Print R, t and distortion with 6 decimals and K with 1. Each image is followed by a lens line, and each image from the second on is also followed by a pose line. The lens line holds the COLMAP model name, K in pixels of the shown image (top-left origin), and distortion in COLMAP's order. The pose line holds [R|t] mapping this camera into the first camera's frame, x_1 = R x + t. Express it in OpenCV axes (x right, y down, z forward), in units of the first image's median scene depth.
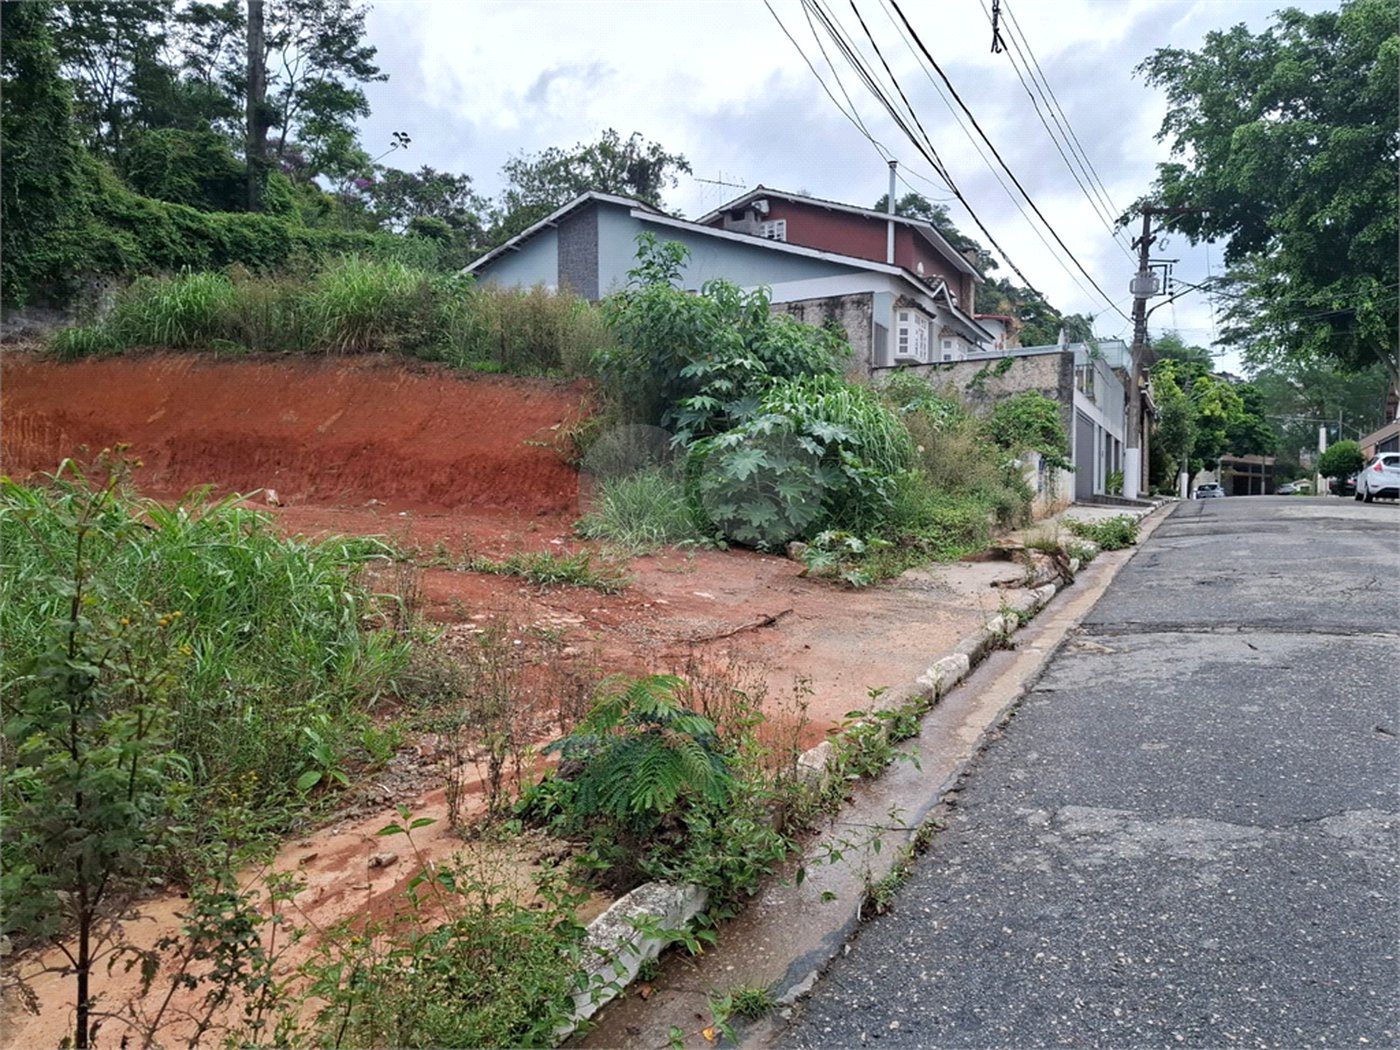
lens RADIAL K [[980.4, 0, 715.6], [0, 980.4, 528.1], [0, 0, 1]] dist [0.073229, -0.079788]
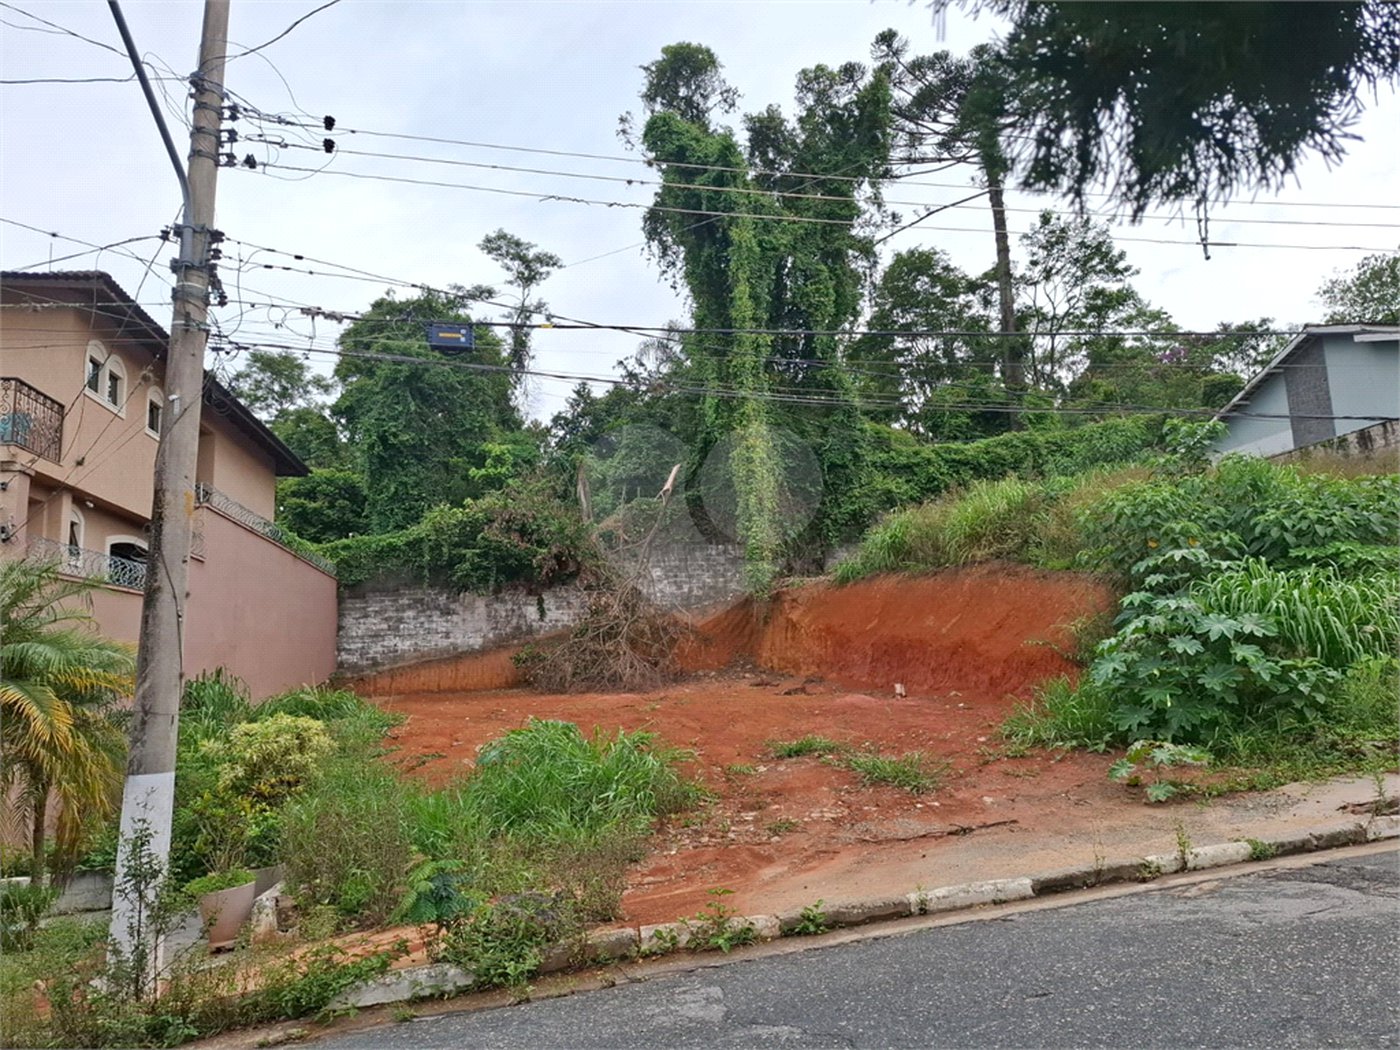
lens RADIAL K [[957.3, 0, 716.4], [0, 957.3, 530.7], [0, 0, 1]] dist [0.148913, -0.200032]
pose [[0.618493, -0.149198, -0.771496, 0.502989], [0.032643, 0.985840, -0.164480, -0.044531], [0.785112, 0.076546, 0.614605, 0.026034]]
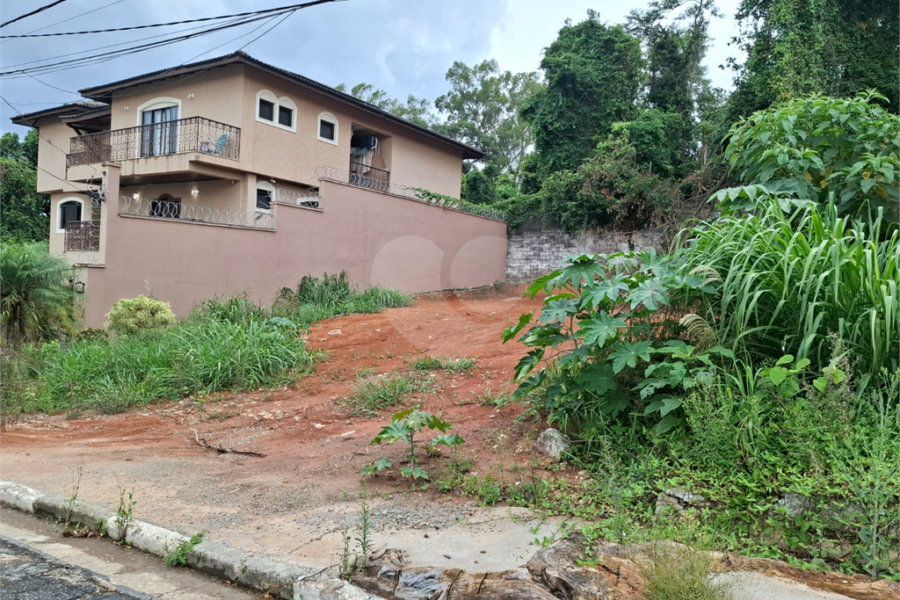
lens RADIAL K [[618.2, 0, 456.3], [0, 618.2, 302.3], [0, 0, 1]] dist [0.073252, -0.091339]
pose [[-0.109186, 0.016950, -0.993877, 0.502831], [-0.063131, 0.997718, 0.023951, -0.083976], [0.992015, 0.065359, -0.107866, 0.854432]]
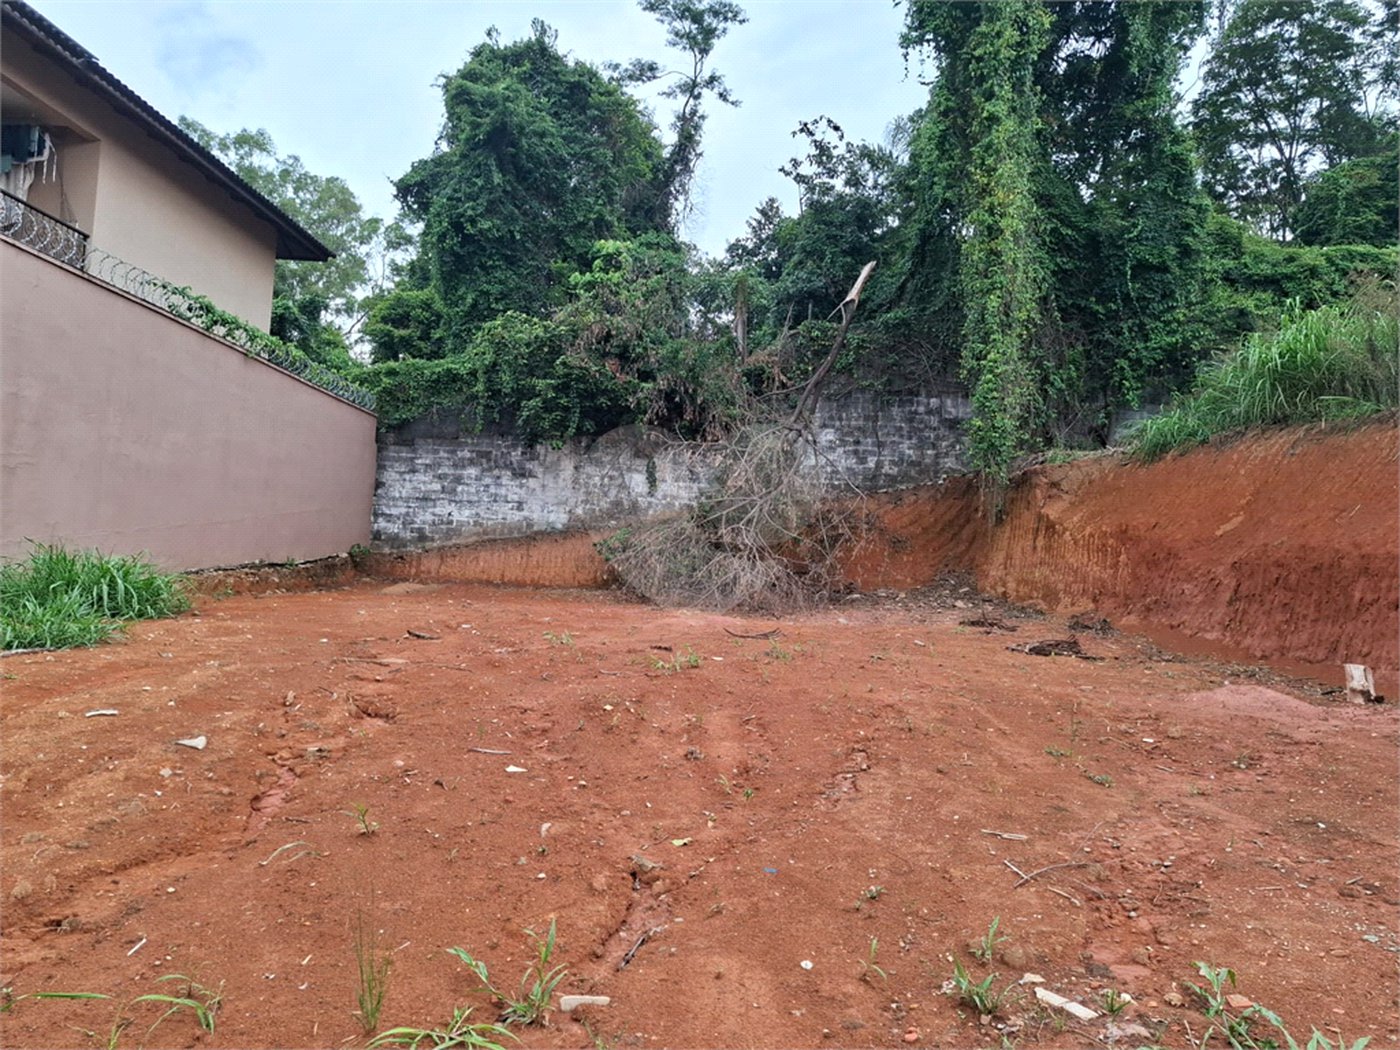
lens RADIAL K [[954.7, 0, 692.2], [0, 954.7, 526.8], [0, 0, 1]] dist [0.120044, -0.159811]
pose [[0.404493, -0.045294, -0.913419, -0.167010], [-0.058716, 0.995426, -0.075362, -0.062262], [0.912654, 0.084115, 0.399983, 0.614002]]
